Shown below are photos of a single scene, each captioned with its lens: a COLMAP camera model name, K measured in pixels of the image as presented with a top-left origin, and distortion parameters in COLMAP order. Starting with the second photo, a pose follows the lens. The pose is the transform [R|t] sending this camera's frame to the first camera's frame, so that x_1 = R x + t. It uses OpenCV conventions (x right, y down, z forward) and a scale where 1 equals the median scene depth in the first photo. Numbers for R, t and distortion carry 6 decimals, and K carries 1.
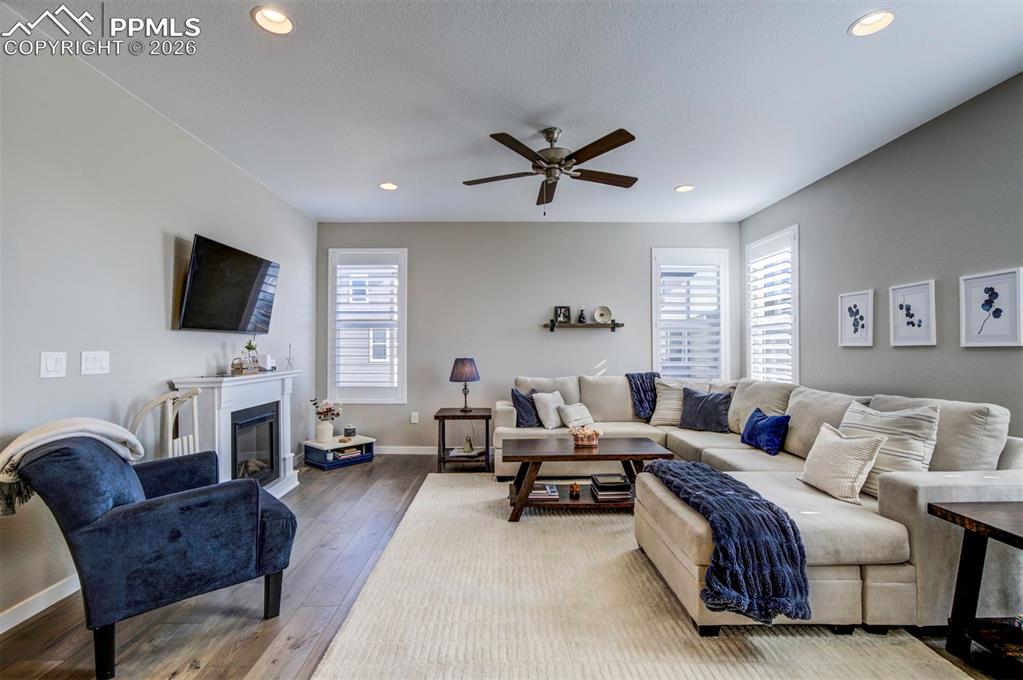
lens RADIAL K [[459.3, 0, 511.5], [0, 459.3, 340.0], [0, 0, 1]] dist [0.001776, 0.000257]
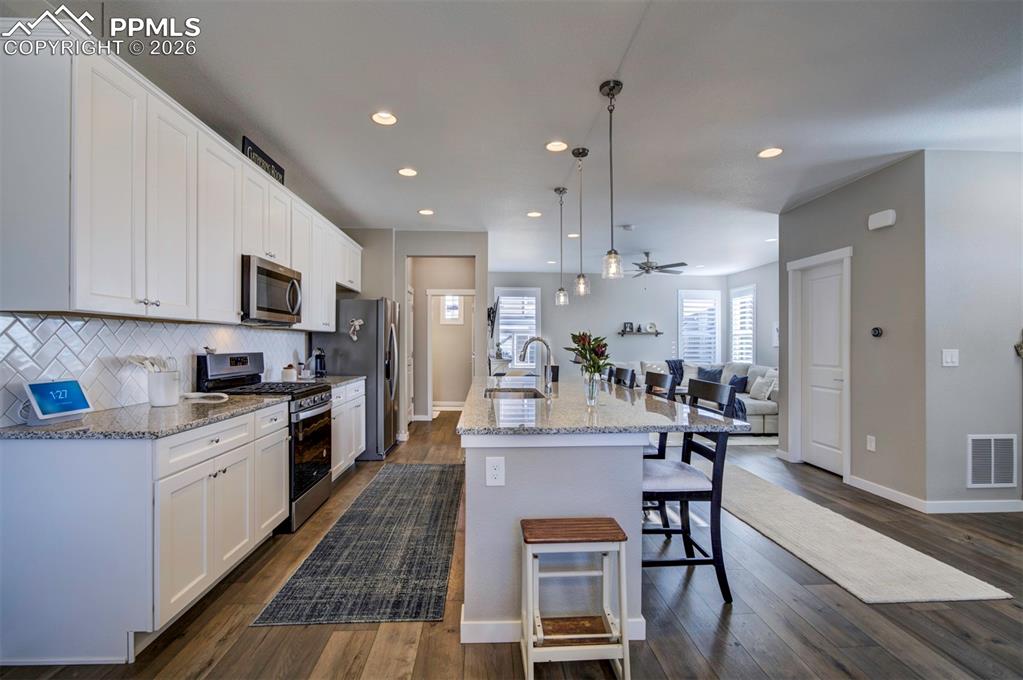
lens RADIAL K [[473.1, 0, 509.7], [0, 473.1, 344.8], [0, 0, 1]] dist [-0.012436, 0.021852]
pose [[0.999448, 0.004913, 0.032859, -0.472935], [-0.005563, 0.999790, 0.019729, -0.023955], [-0.032756, -0.019901, 0.999265, -0.939805]]
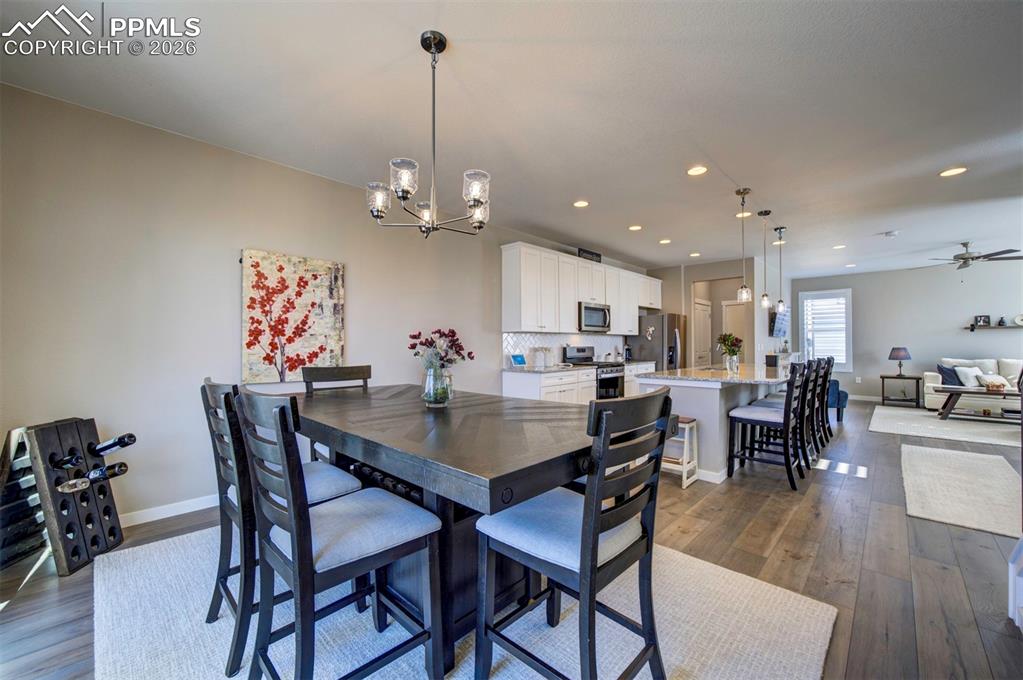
lens RADIAL K [[396.5, 0, 509.7], [0, 396.5, 341.8], [0, 0, 1]] dist [0.001553, 0.000657]
pose [[0.702498, -0.007664, -0.711645, -0.068735], [0.017145, 0.999834, 0.006157, -0.022098], [0.711479, -0.016526, 0.702513, -1.316024]]
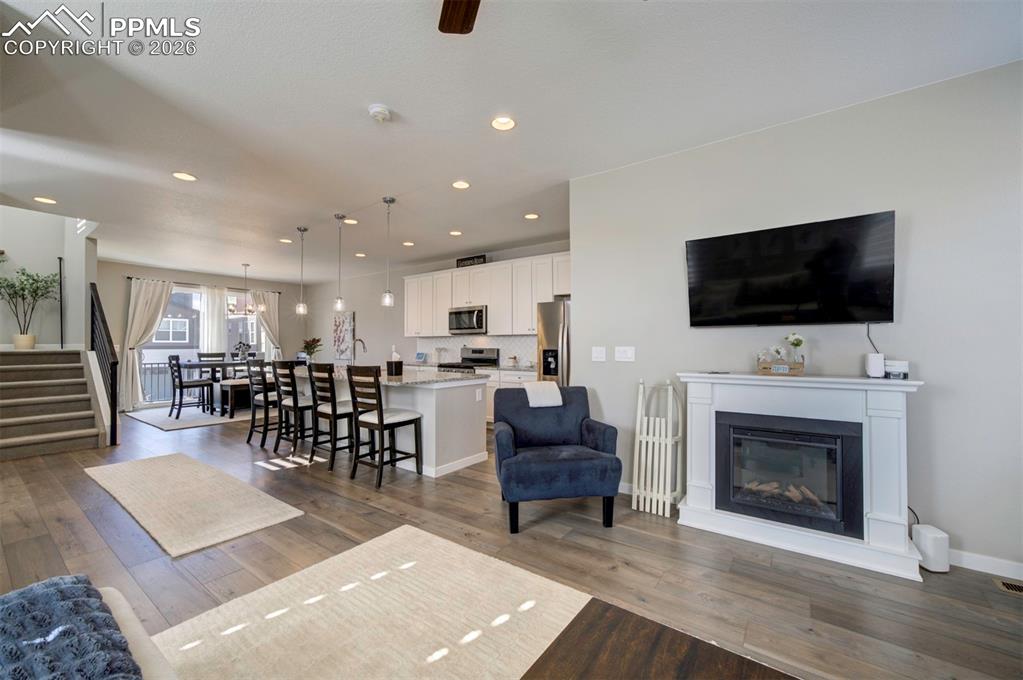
lens RADIAL K [[406.7, 0, 511.5], [0, 406.7, 340.0], [0, 0, 1]] dist [0.000285, 0.000001]
pose [[-0.598948, -0.009772, -0.800729, 0.245822], [0.015659, 0.999591, -0.023912, 0.016654], [0.800635, -0.026861, -0.598550, 0.870450]]
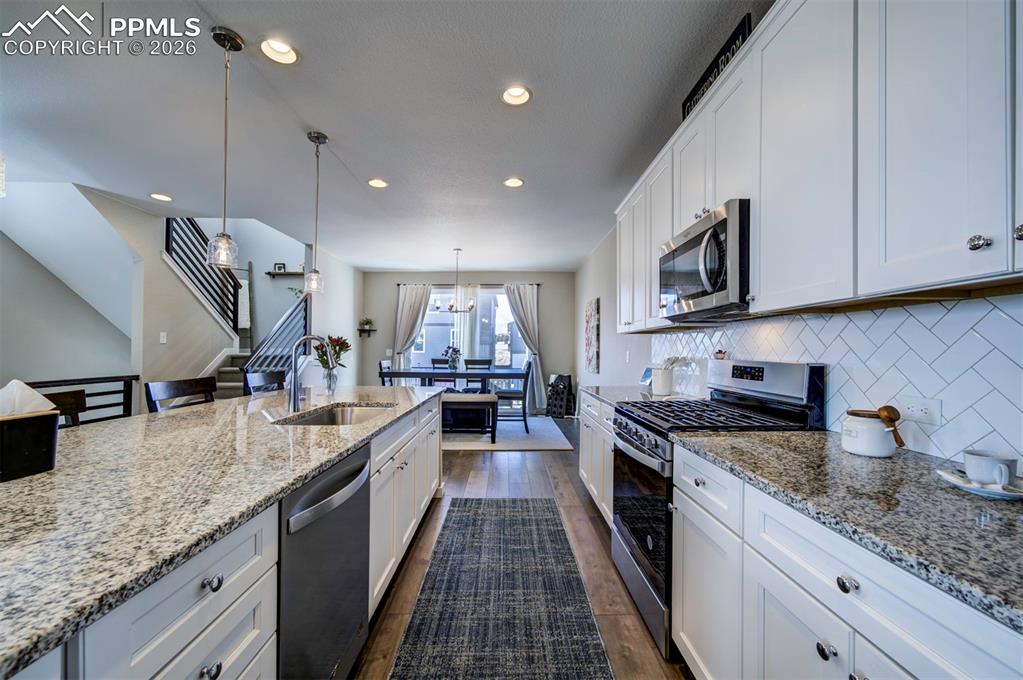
lens RADIAL K [[401.3, 0, 511.4], [0, 401.3, 350.5], [0, 0, 1]] dist [0.000522, 0.000149]
pose [[-0.999980, -0.001996, 0.005997, -0.640474], [-0.002103, 0.999839, -0.017838, 0.005846], [-0.005961, -0.017850, -0.999823, 0.309113]]
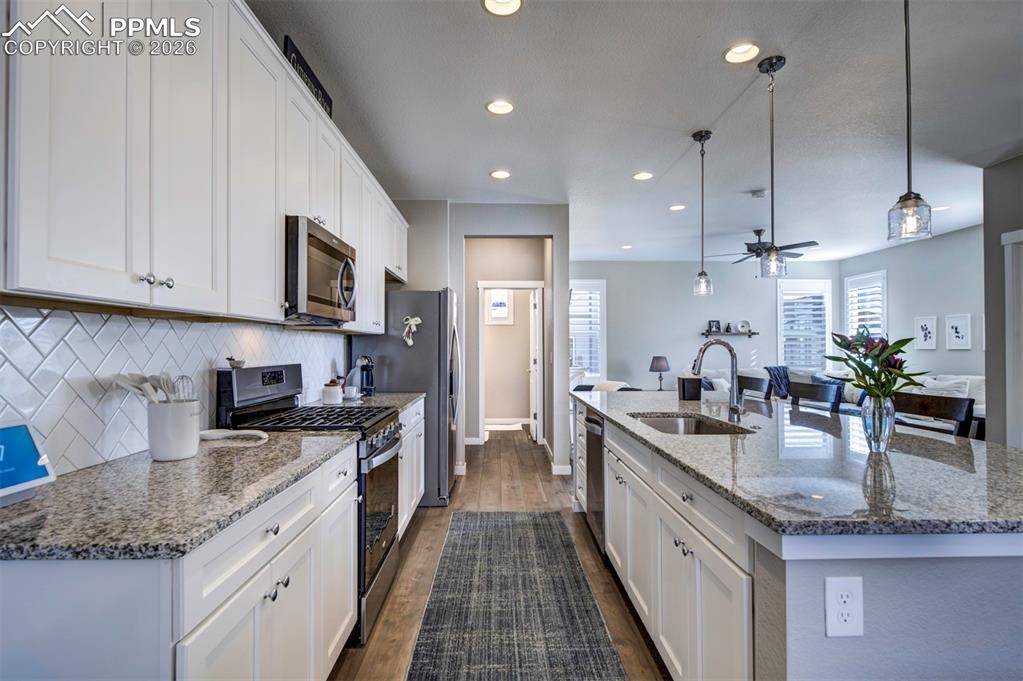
lens RADIAL K [[522.9, 0, 511.5], [0, 522.9, 340.5], [0, 0, 1]] dist [0.018579, -0.000948]
pose [[0.999899, -0.001746, 0.014085, -0.636527], [0.001675, 0.999986, 0.005050, -0.023061], [-0.014094, -0.005026, 0.999888, -0.734965]]
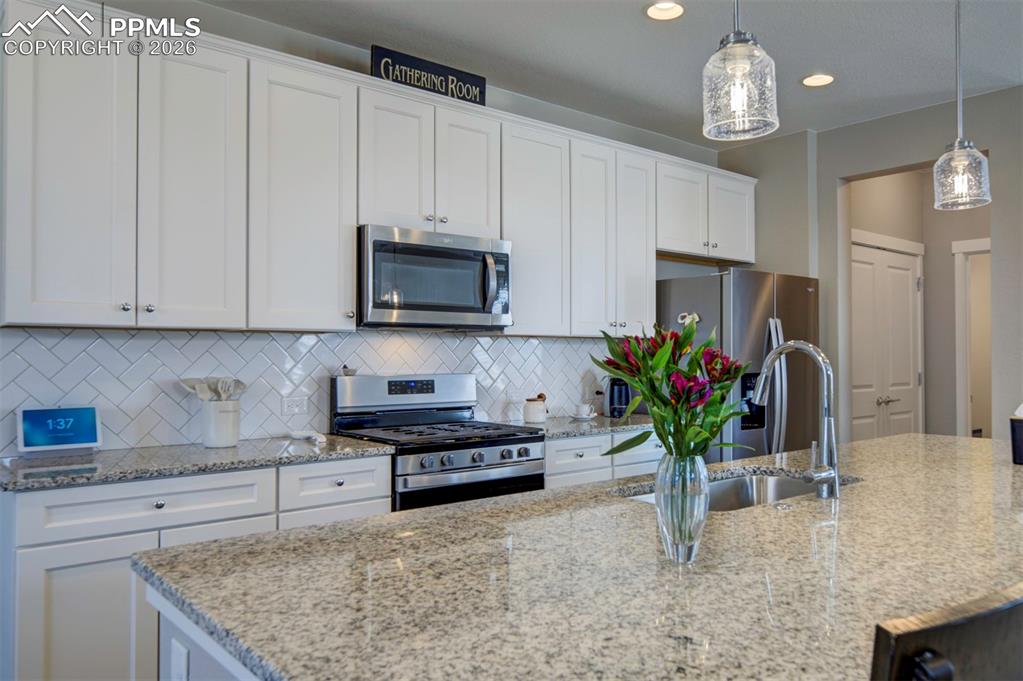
lens RADIAL K [[758.0, 0, 571.0], [0, 758.0, 342.3], [0, 0, 1]] dist [0.038999, -0.000835]
pose [[0.642415, -0.017790, -0.766150, -0.144907], [0.015242, 0.999829, -0.010435, -0.016916], [0.766205, -0.004974, 0.642577, -0.545616]]
